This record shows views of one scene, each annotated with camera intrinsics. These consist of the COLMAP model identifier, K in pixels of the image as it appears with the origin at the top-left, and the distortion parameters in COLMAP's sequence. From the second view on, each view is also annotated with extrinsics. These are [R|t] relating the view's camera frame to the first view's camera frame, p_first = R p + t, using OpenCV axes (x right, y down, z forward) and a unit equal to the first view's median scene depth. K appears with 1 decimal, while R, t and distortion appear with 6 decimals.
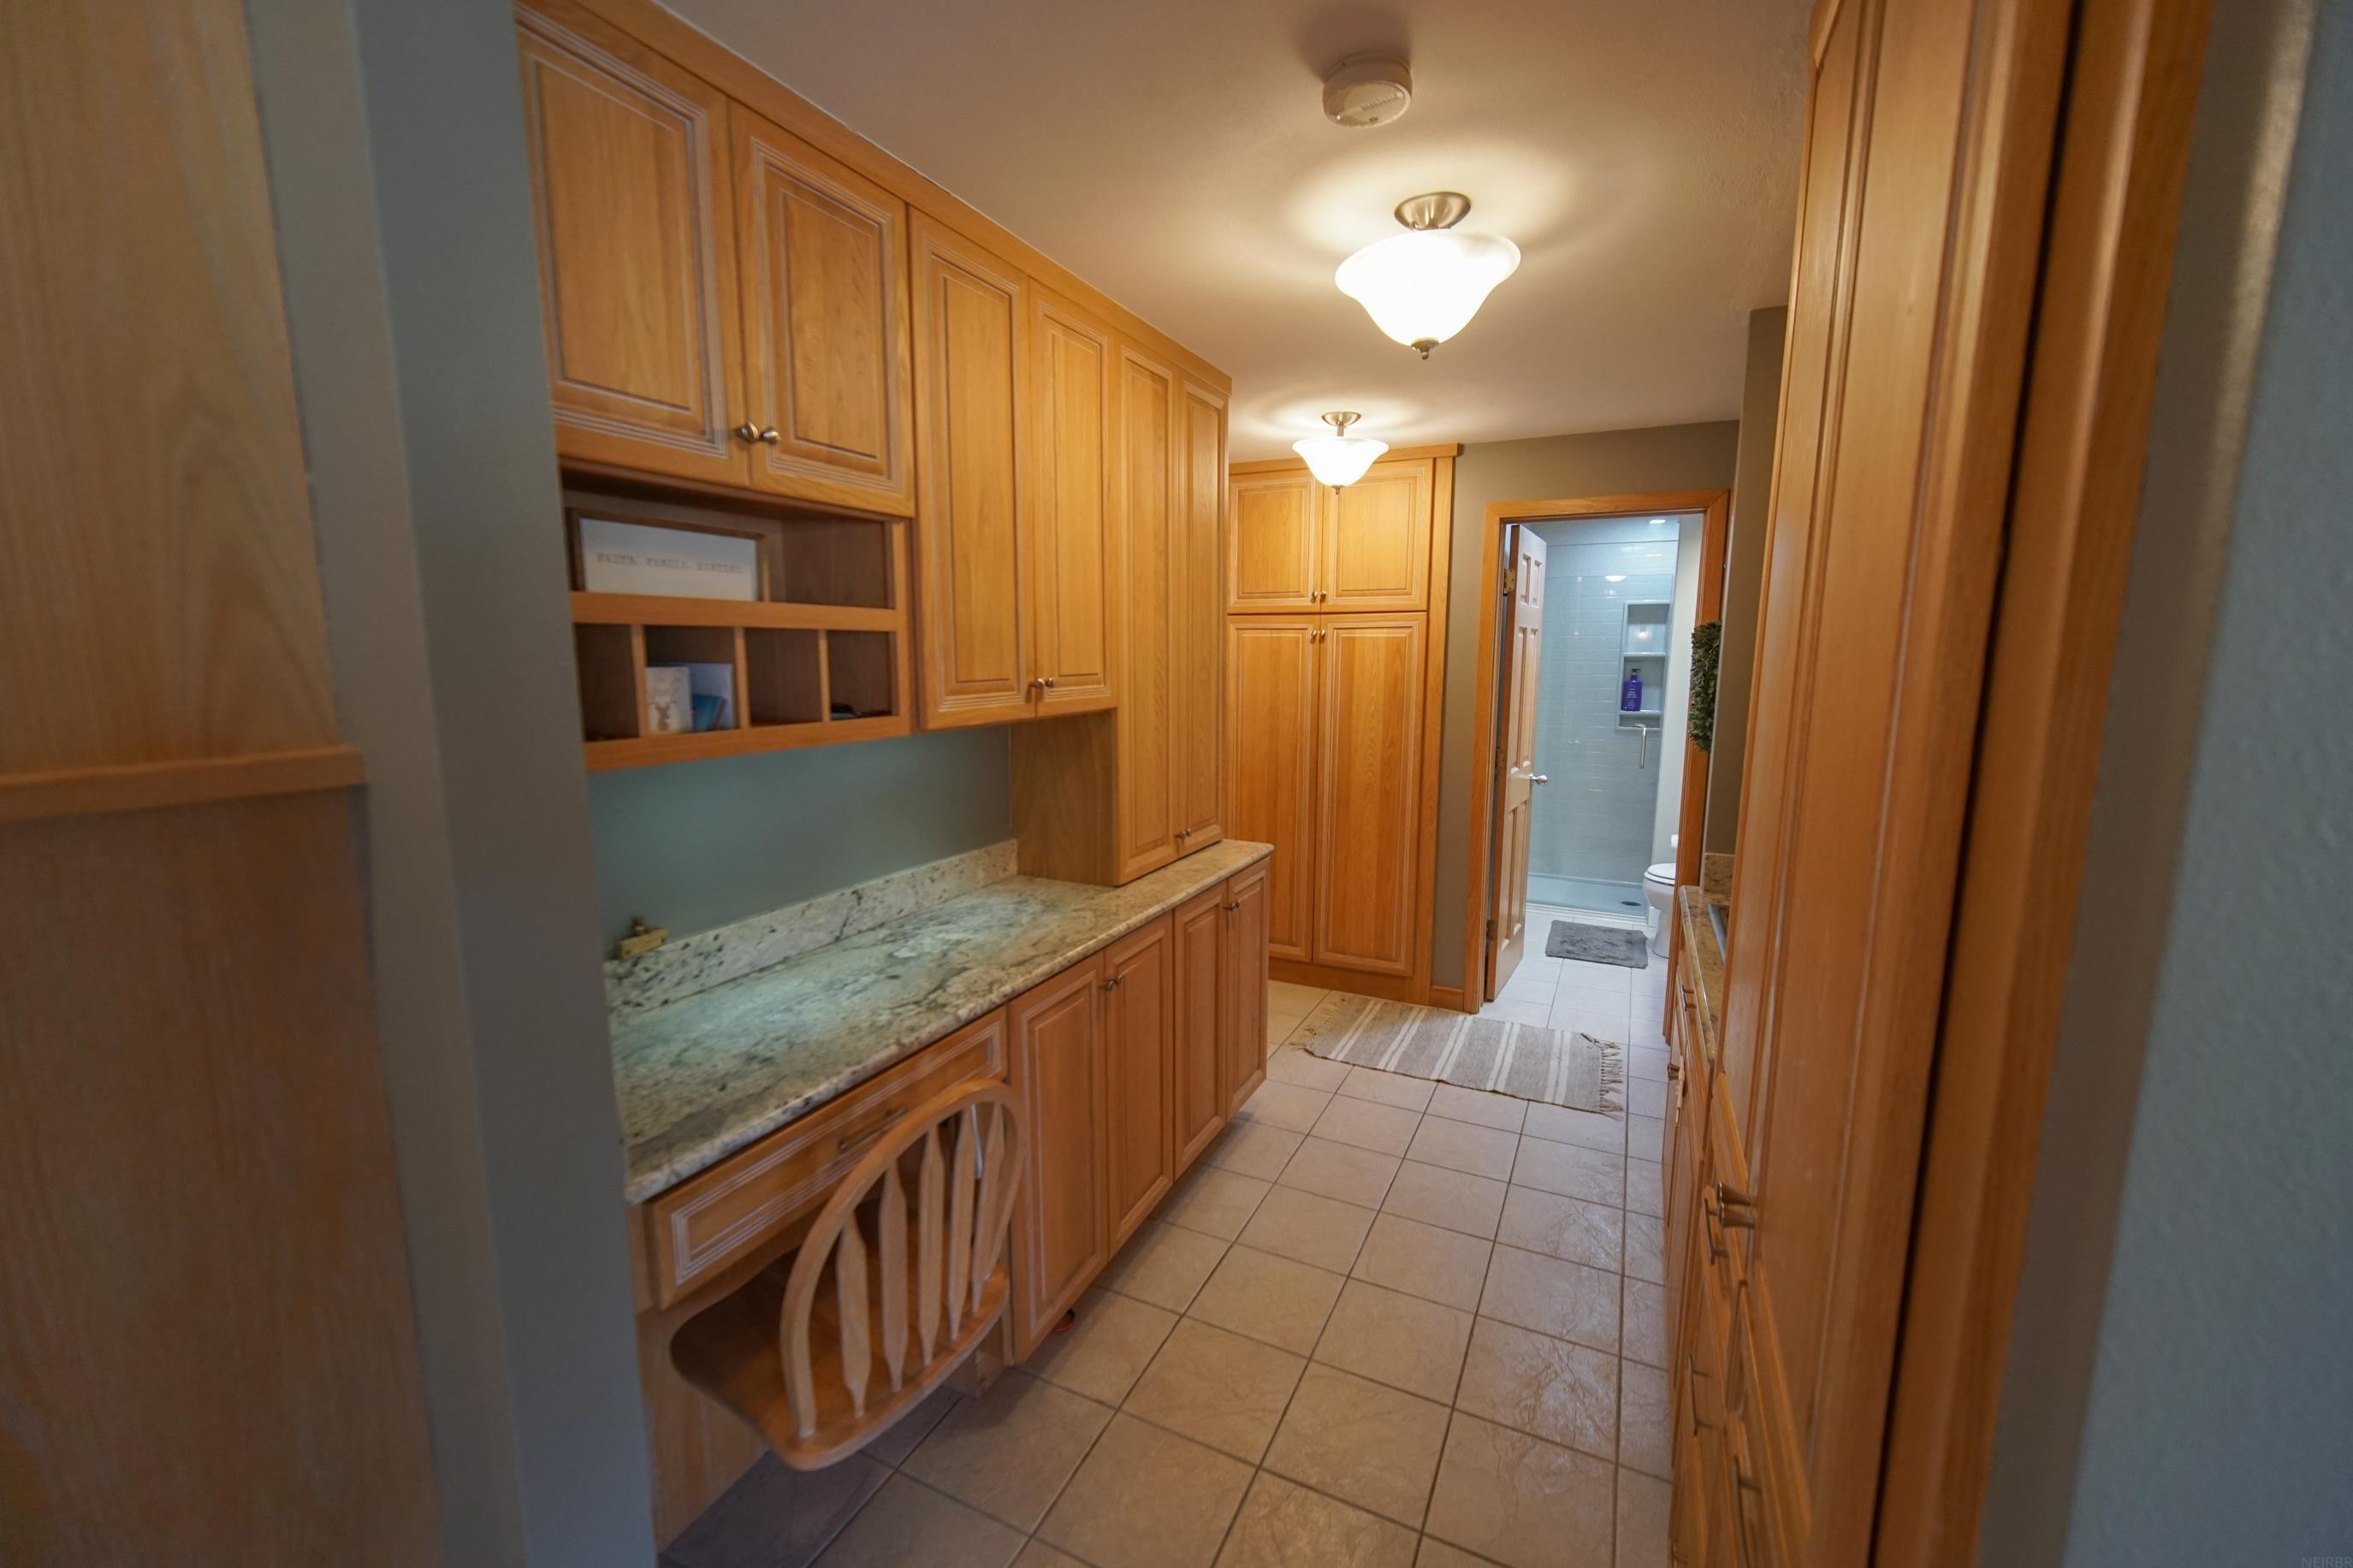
lens RADIAL K [[926.0, 0, 1181.6], [0, 926.0, 786.8], [0, 0, 1]] dist [-0.000769, 0.000017]
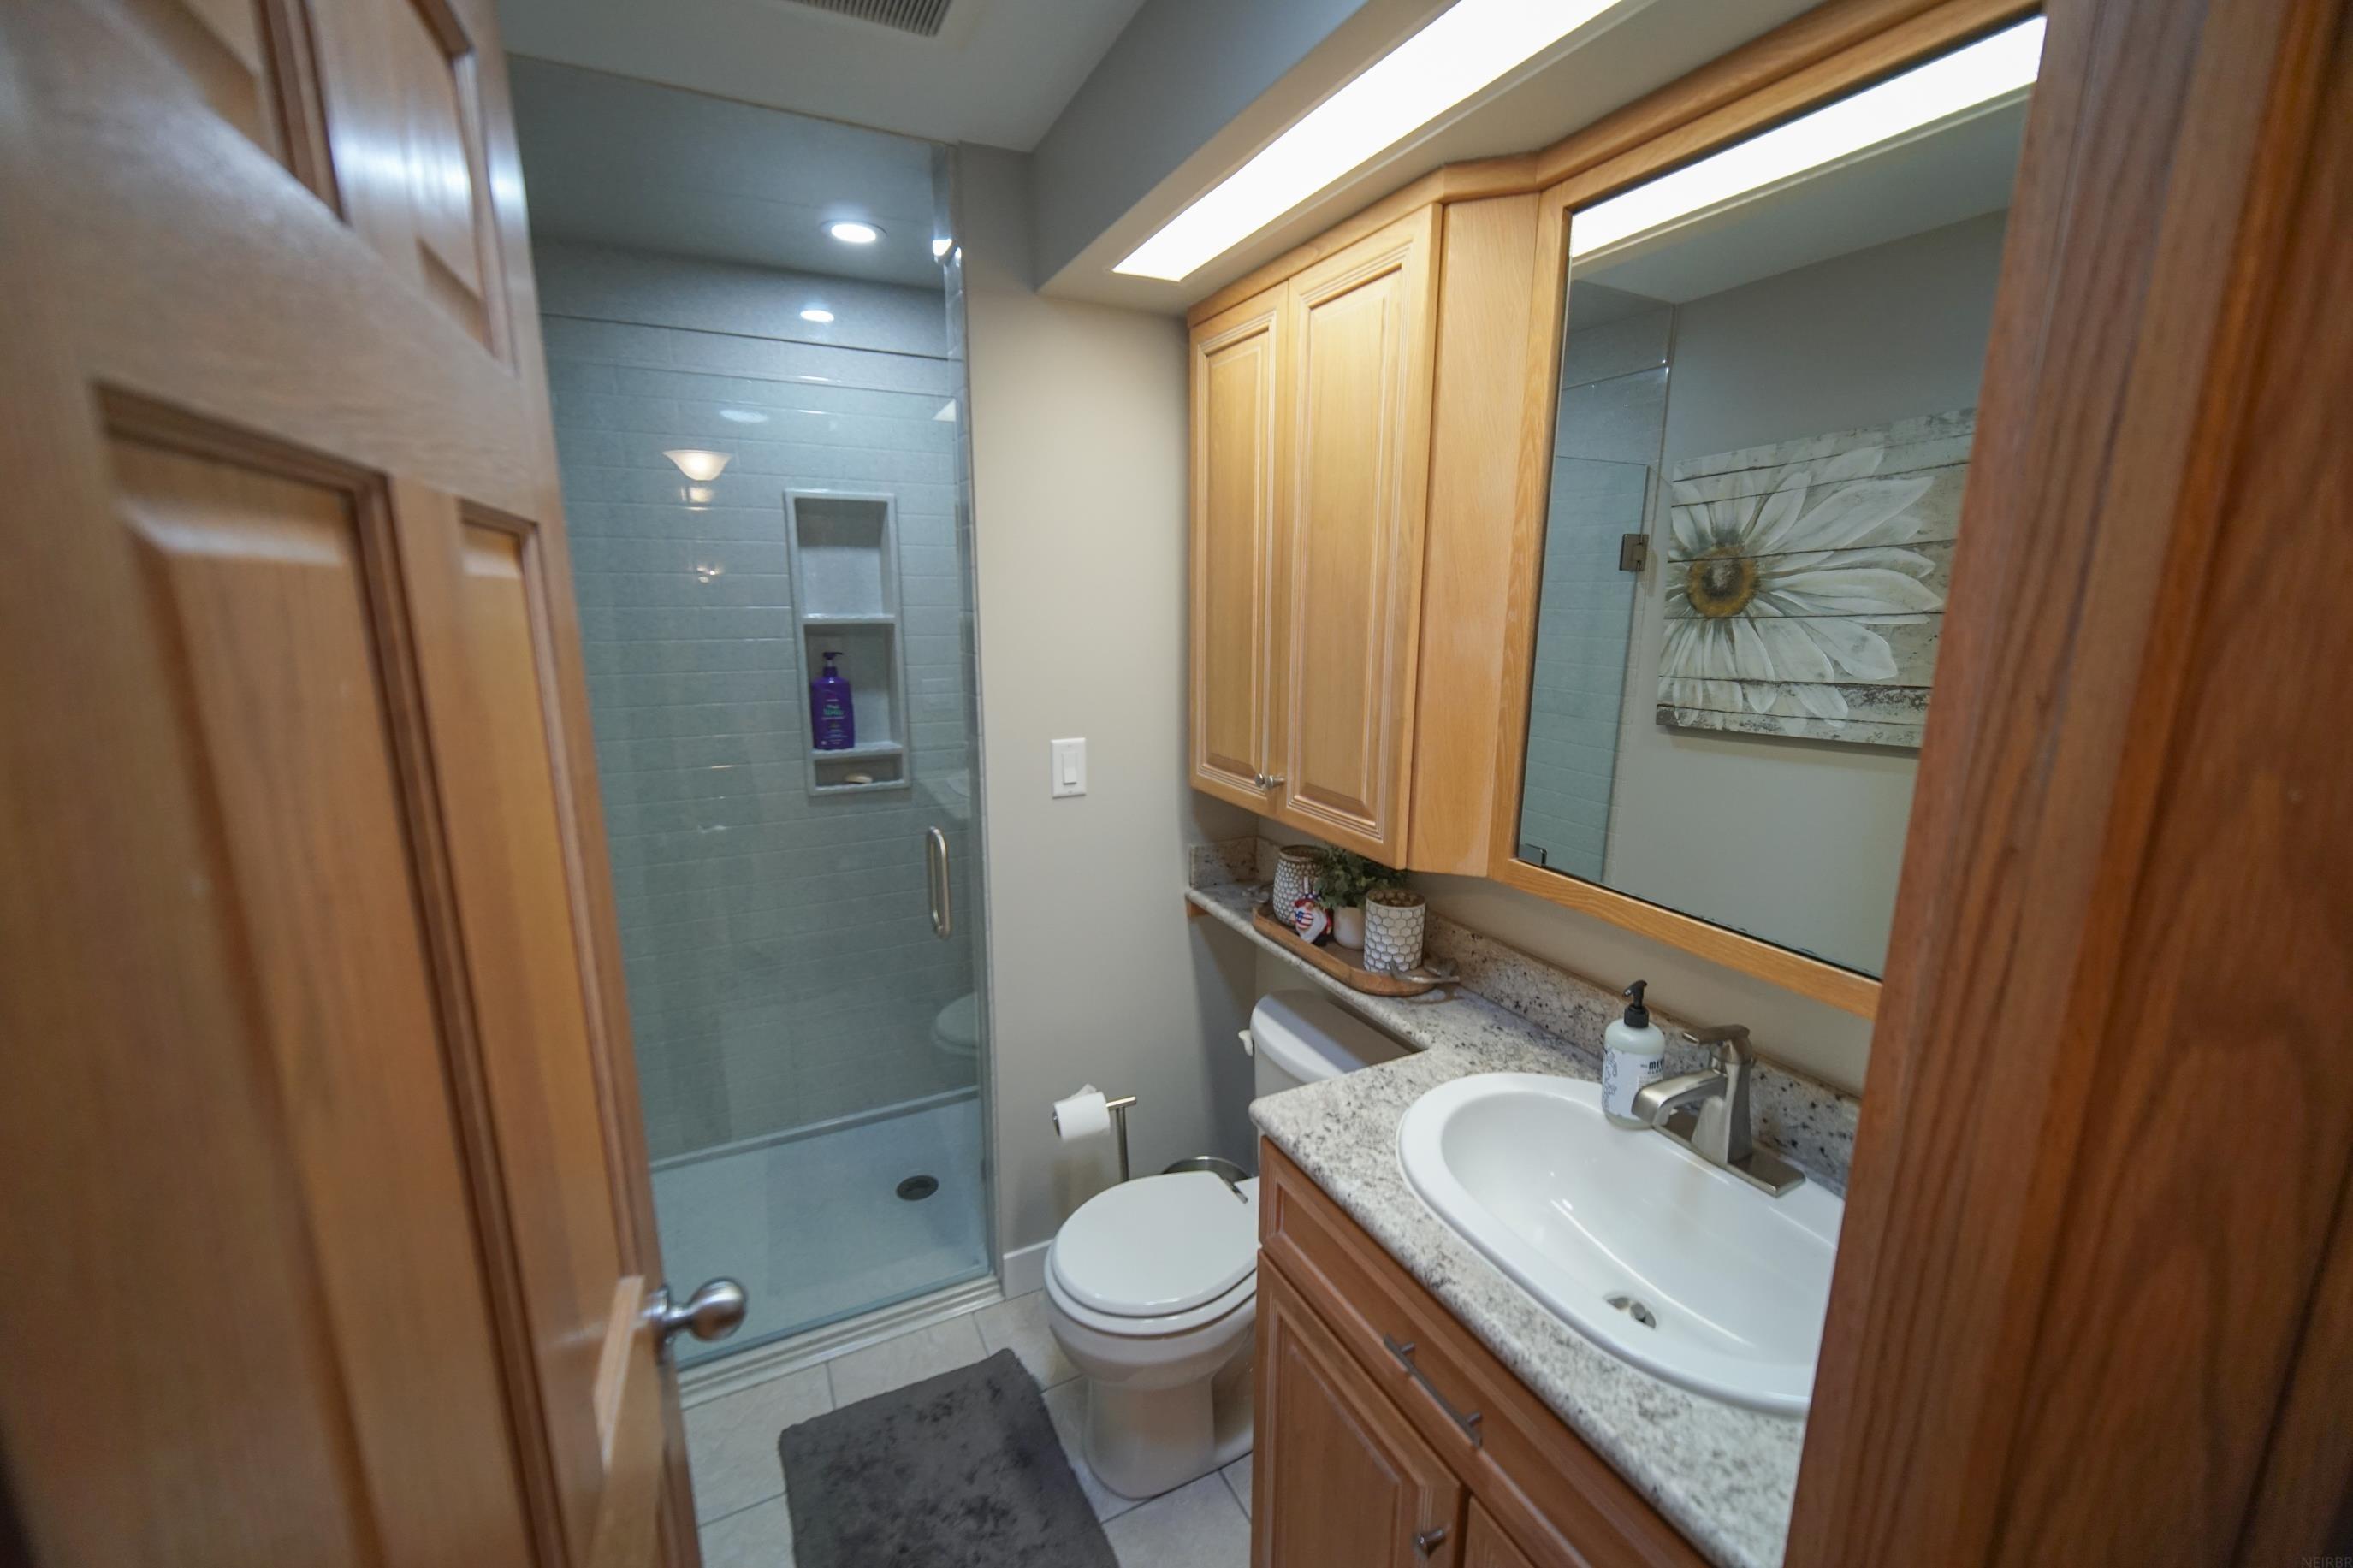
lens RADIAL K [[926.0, 0, 1181.6], [0, 926.0, 786.8], [0, 0, 1]] dist [-0.000769, 0.000017]
pose [[0.597542, -0.164251, 0.784835, 0.235201], [0.115563, 0.986217, 0.118411, -0.097563], [-0.793467, 0.019943, 0.608287, 0.603718]]
